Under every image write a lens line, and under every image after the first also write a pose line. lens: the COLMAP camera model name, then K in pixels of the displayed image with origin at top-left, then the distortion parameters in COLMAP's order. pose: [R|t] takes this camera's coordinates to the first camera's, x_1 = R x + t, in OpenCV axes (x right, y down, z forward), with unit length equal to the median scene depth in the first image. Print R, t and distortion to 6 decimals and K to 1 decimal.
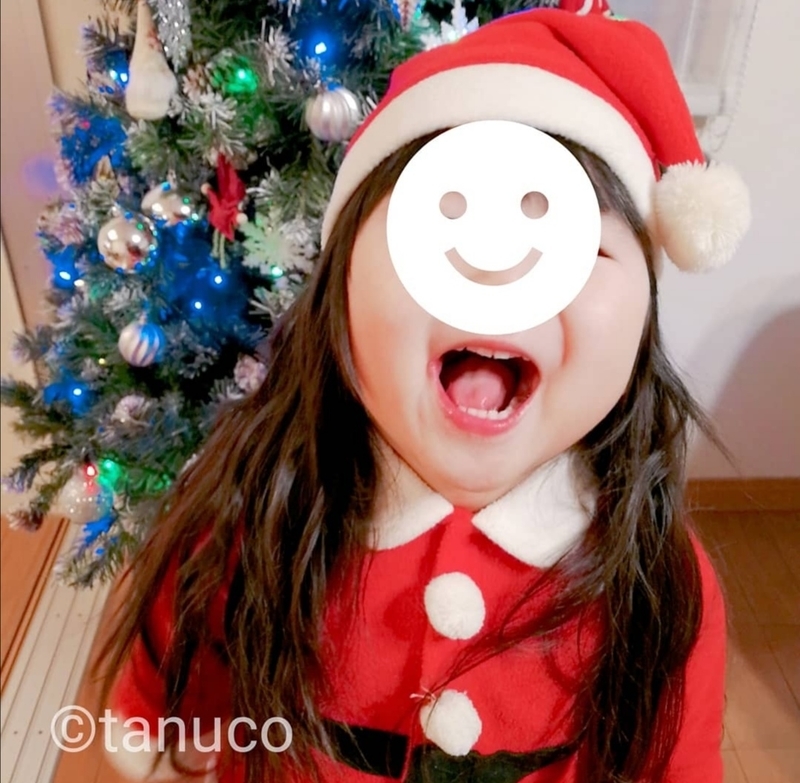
lens RADIAL K [[878.2, 0, 400.2], [0, 878.2, 392.9], [0, 0, 1]] dist [-0.020476, 0.000000]
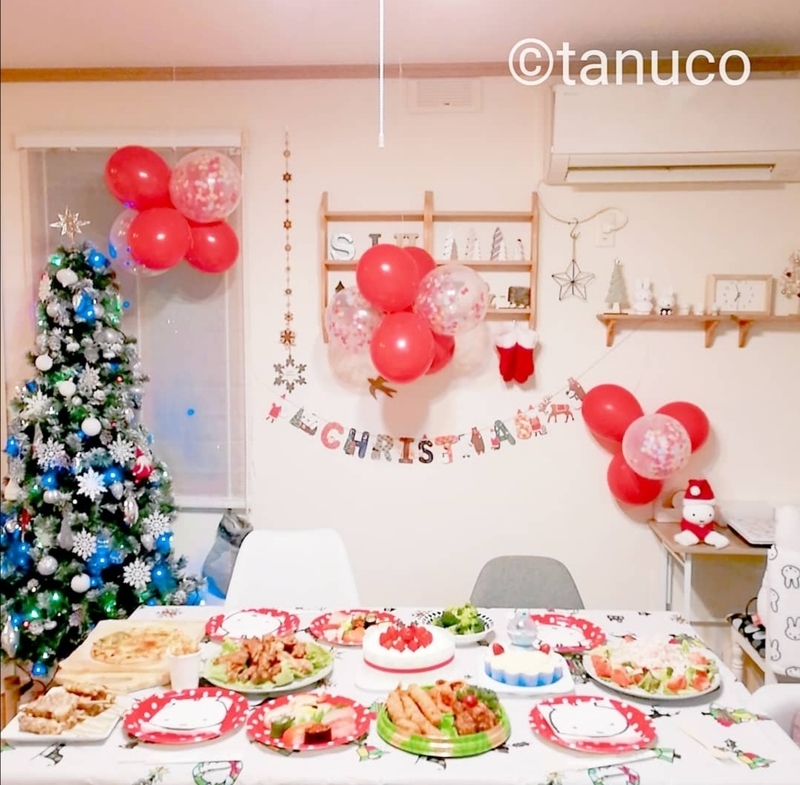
lens RADIAL K [[842.8, 0, 396.8], [0, 842.8, 400.0], [0, 0, 1]] dist [0.031138, 0.000000]
pose [[0.991657, -0.013293, -0.128217, 1.658867], [-0.052346, 0.867439, -0.494783, 0.919609], [0.117797, 0.497367, 0.859506, -1.898608]]
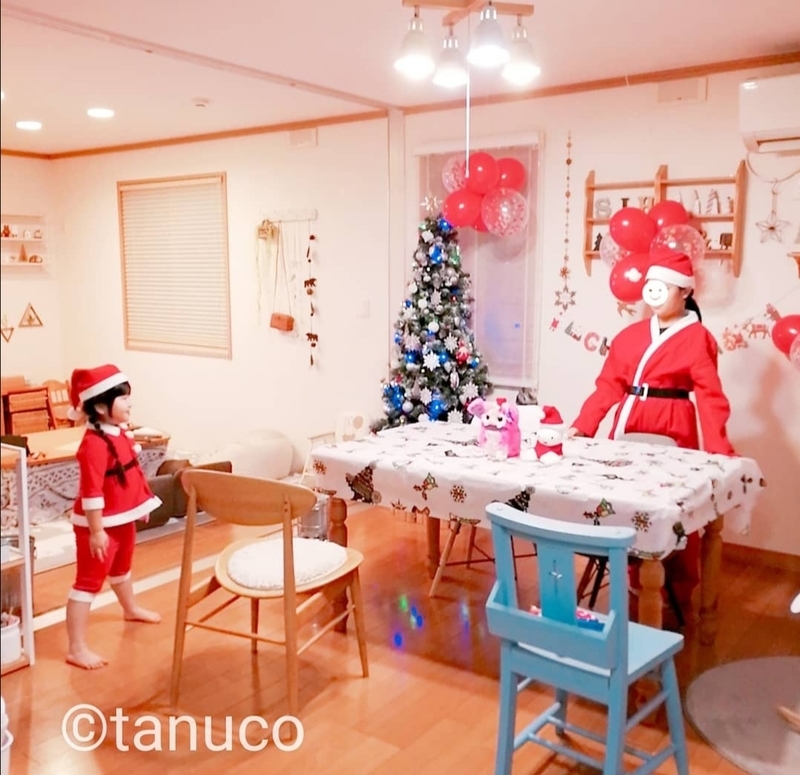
lens RADIAL K [[852.3, 0, 397.2], [0, 852.3, 395.7], [0, 0, 1]] dist [0.033444, 0.000000]
pose [[0.761067, 0.068871, -0.645006, 3.472764], [-0.349002, 0.881640, -0.317662, 1.674731], [0.546785, 0.466871, 0.695023, -2.921468]]
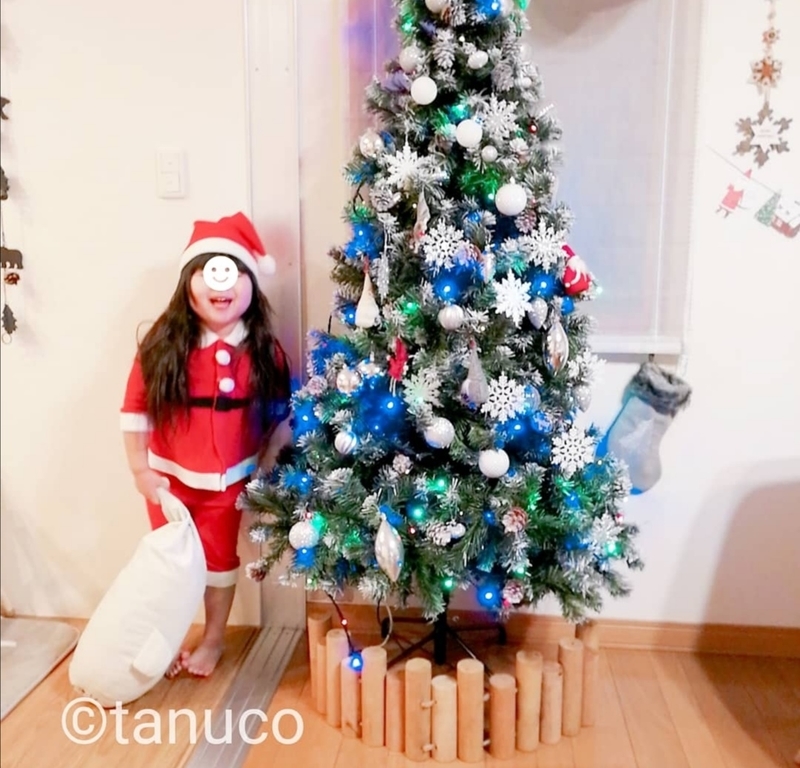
lens RADIAL K [[852.3, 0, 395.6], [0, 852.3, 385.7], [0, 0, 1]] dist [0.033444, 0.000000]
pose [[0.987225, 0.009917, -0.159021, 0.112328], [-0.074015, 0.912381, -0.402595, 0.629531], [0.141096, 0.409222, 0.901460, -0.772003]]
